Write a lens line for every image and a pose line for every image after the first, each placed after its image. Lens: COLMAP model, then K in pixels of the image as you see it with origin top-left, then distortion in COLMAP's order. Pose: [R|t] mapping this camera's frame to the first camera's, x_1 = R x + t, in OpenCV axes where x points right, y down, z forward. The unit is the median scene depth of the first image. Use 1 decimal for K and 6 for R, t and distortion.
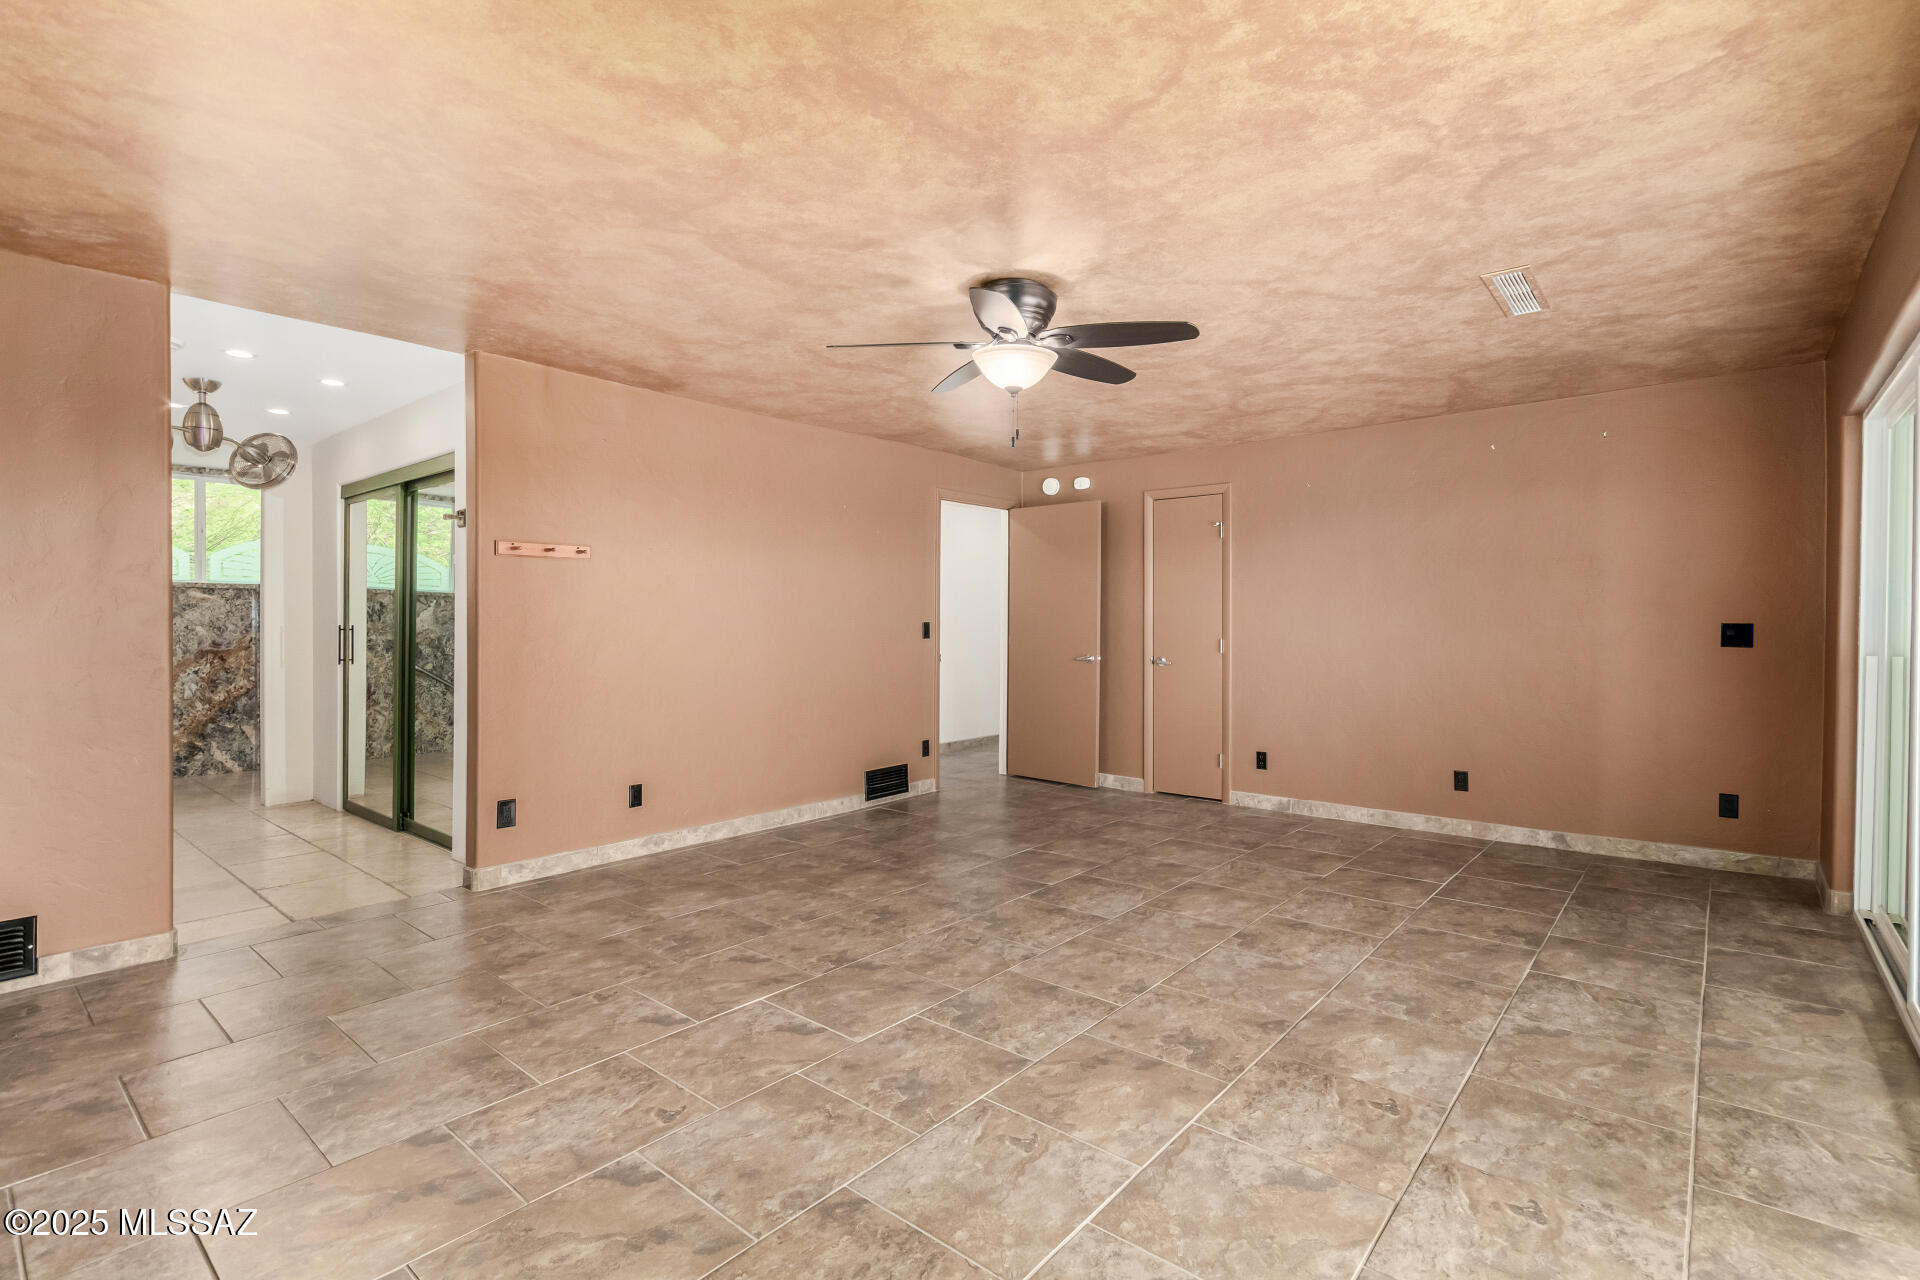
lens RADIAL K [[890.0, 0, 963.9], [0, 890.0, 611.4], [0, 0, 1]] dist [0.009098, -0.004670]
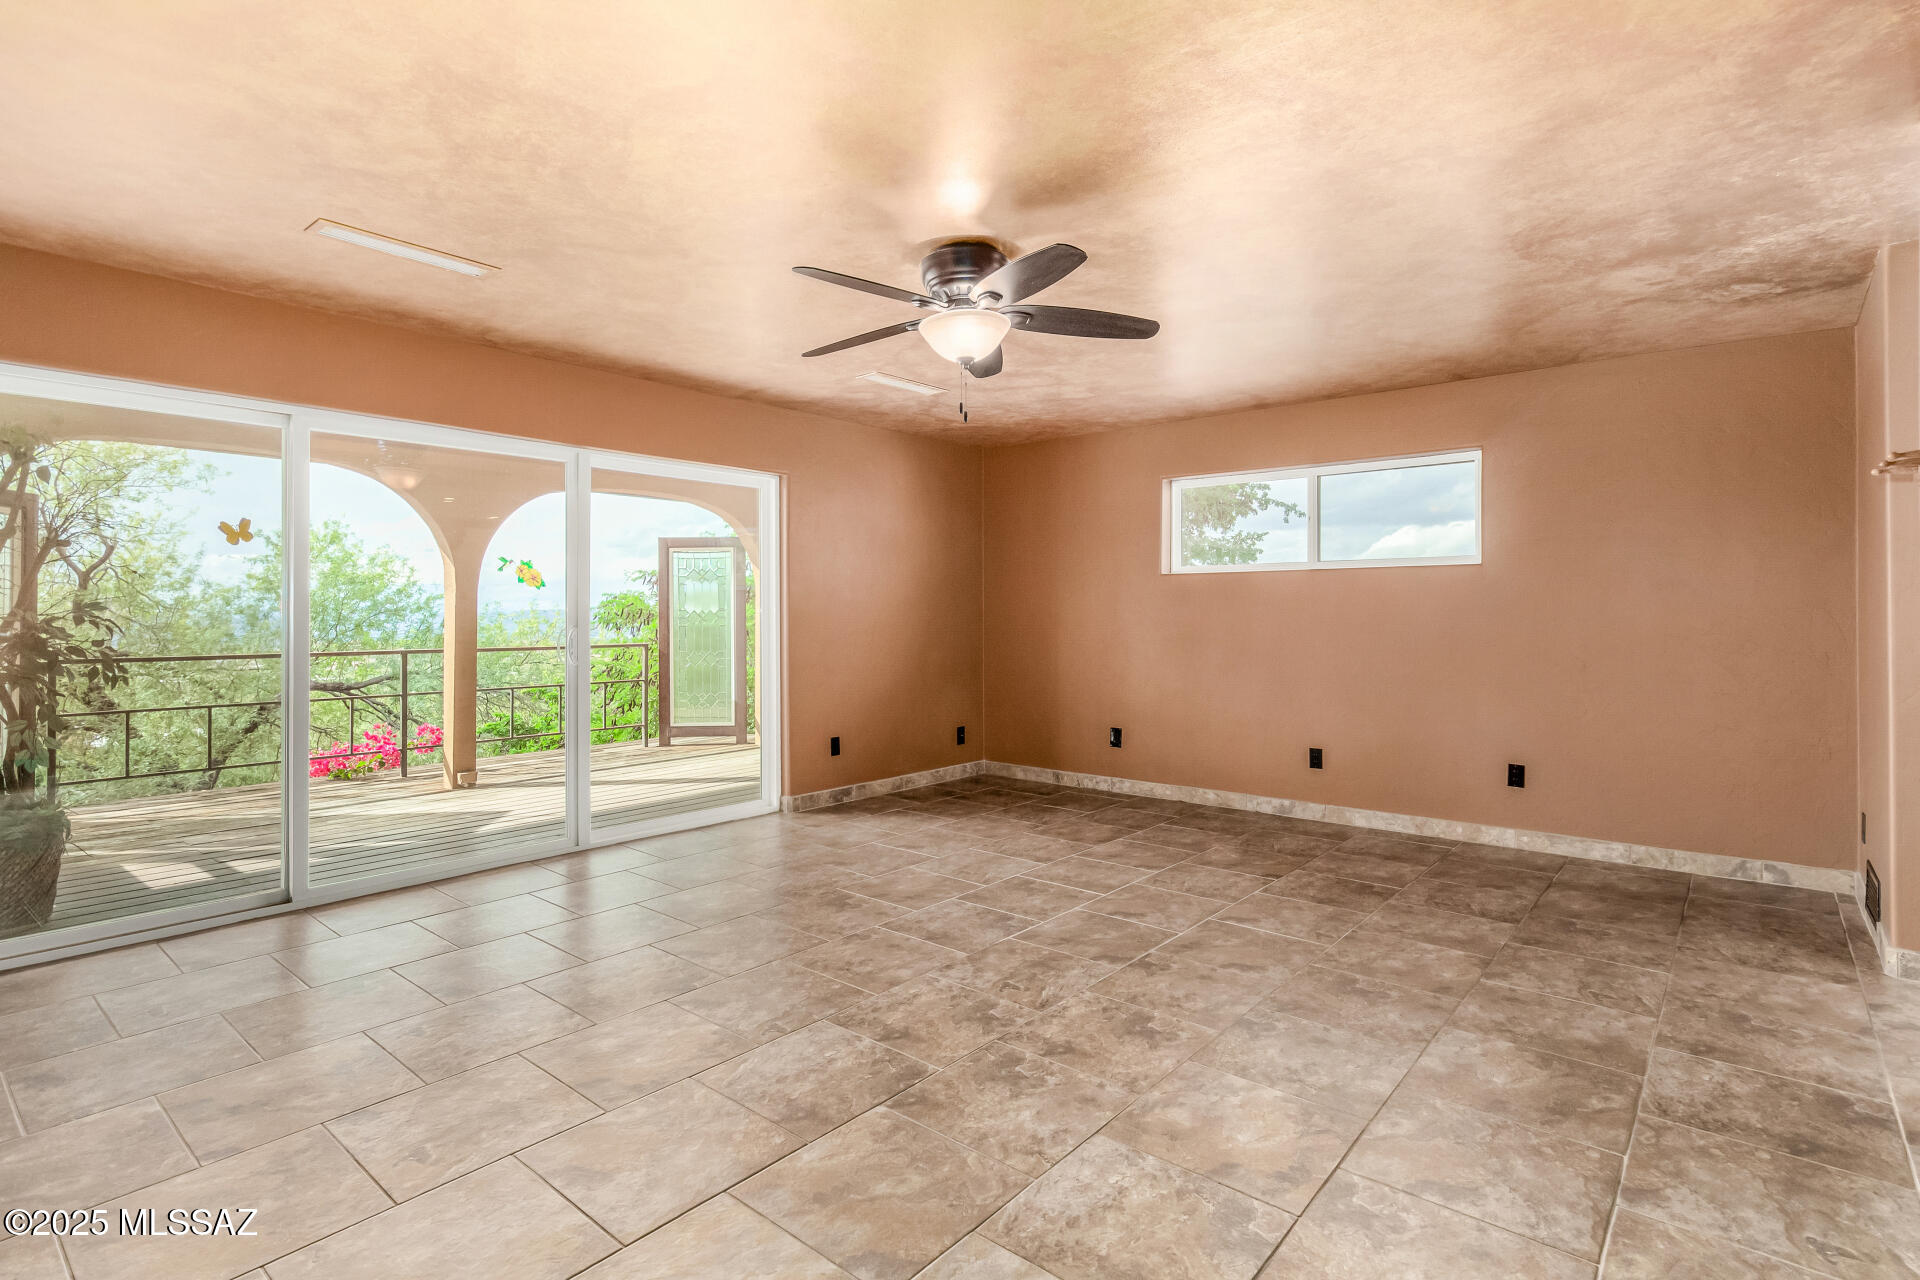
lens RADIAL K [[890.0, 0, 963.9], [0, 890.0, 611.4], [0, 0, 1]] dist [0.009098, -0.004670]
pose [[-0.999519, 0.003337, -0.030818, 0.085309], [0.003704, 0.999923, -0.011853, 0.026546], [0.030776, -0.011962, -0.999455, 2.024195]]
